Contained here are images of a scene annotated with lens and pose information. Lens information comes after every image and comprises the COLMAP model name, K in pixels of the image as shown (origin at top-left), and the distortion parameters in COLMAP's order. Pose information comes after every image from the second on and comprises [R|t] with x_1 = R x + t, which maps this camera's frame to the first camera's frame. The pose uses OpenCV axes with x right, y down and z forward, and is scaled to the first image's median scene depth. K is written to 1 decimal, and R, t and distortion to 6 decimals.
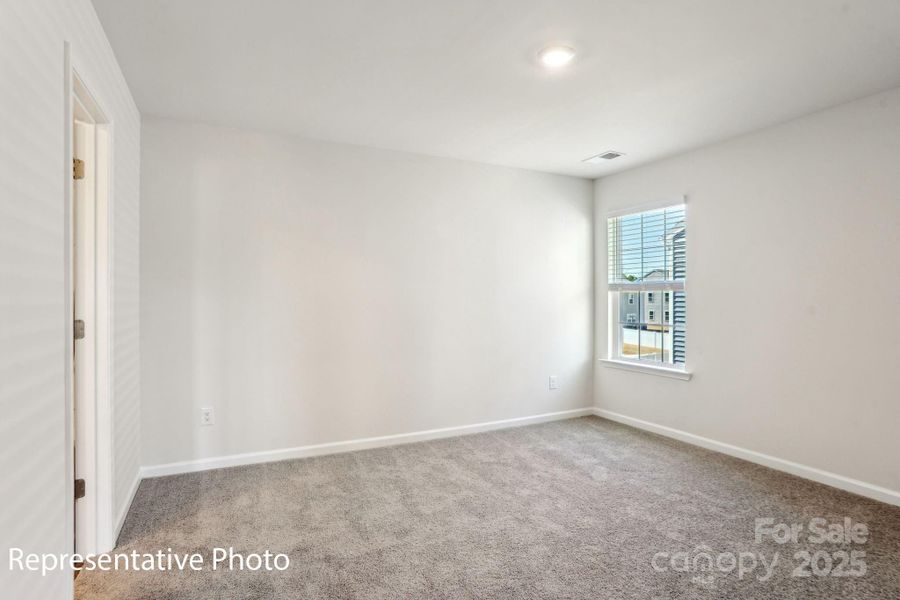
lens RADIAL K [[481.9, 0, 452.7], [0, 481.9, 302.2], [0, 0, 1]] dist [-0.037599, 0.010901]
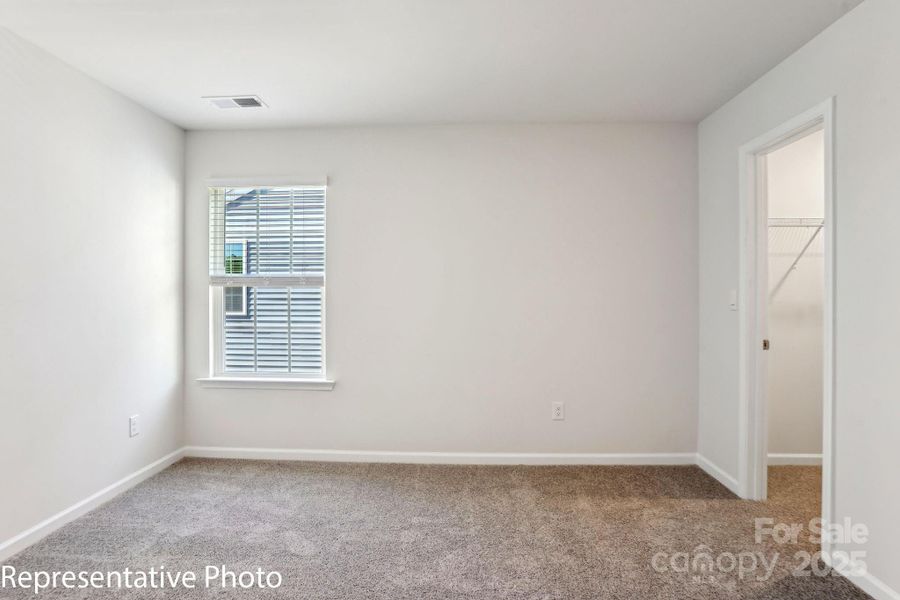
lens RADIAL K [[481.9, 0, 454.3], [0, 481.9, 294.2], [0, 0, 1]] dist [-0.037599, 0.010901]
pose [[0.498779, 0.001712, 0.866728, -0.139488], [0.007866, 0.999948, -0.006501, -0.002160], [-0.866694, 0.010060, 0.498739, 0.335268]]
